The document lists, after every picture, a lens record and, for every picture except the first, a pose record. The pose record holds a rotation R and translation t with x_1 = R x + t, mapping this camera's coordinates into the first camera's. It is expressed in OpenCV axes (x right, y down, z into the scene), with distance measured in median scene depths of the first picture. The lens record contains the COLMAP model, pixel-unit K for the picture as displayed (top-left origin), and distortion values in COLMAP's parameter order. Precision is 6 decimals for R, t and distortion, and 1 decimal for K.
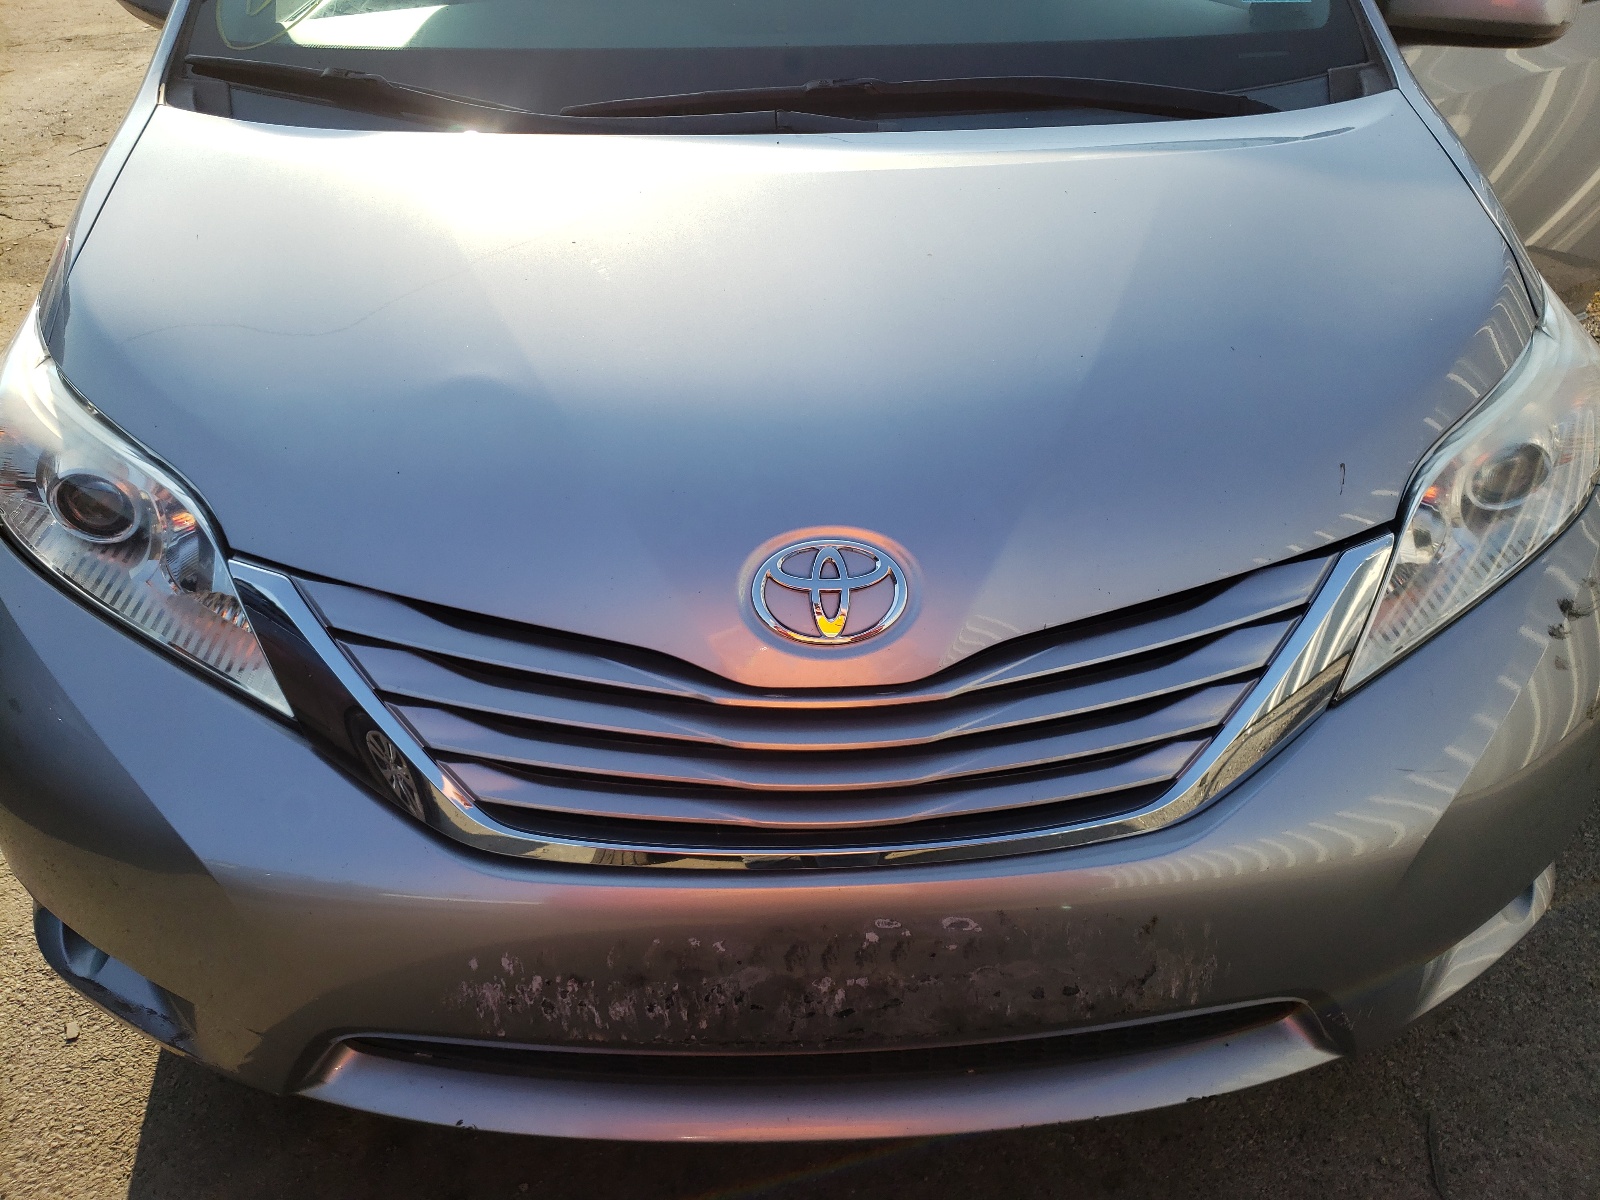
lens RADIAL K [[1293.3, 0, 801.9], [0, 1293.3, 547.2], [0, 0, 1]] dist [0.031776, 0.006073]
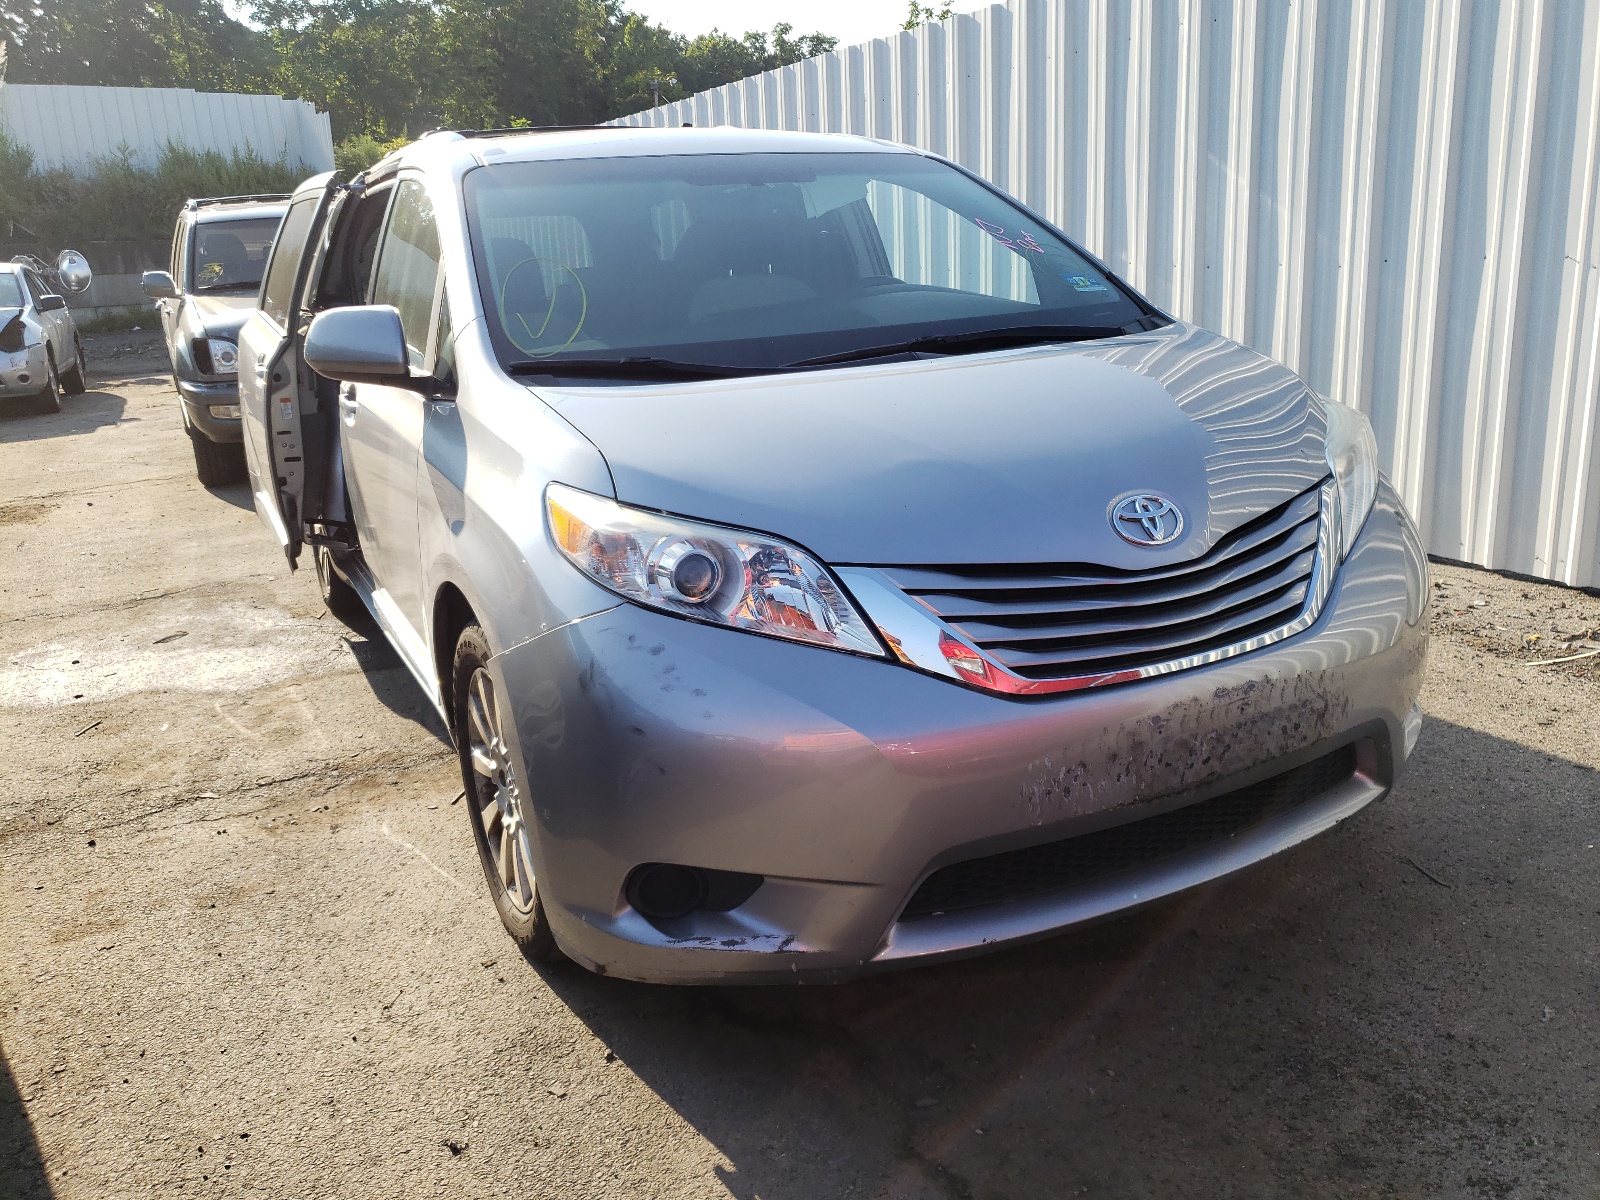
lens RADIAL K [[1293.3, 0, 801.9], [0, 1293.3, 547.2], [0, 0, 1]] dist [0.031776, 0.006073]
pose [[0.904208, -0.135784, 0.404933, -1.120030], [0.263418, 0.923606, -0.278500, 0.434458], [-0.336183, 0.358488, 0.870900, -0.433775]]
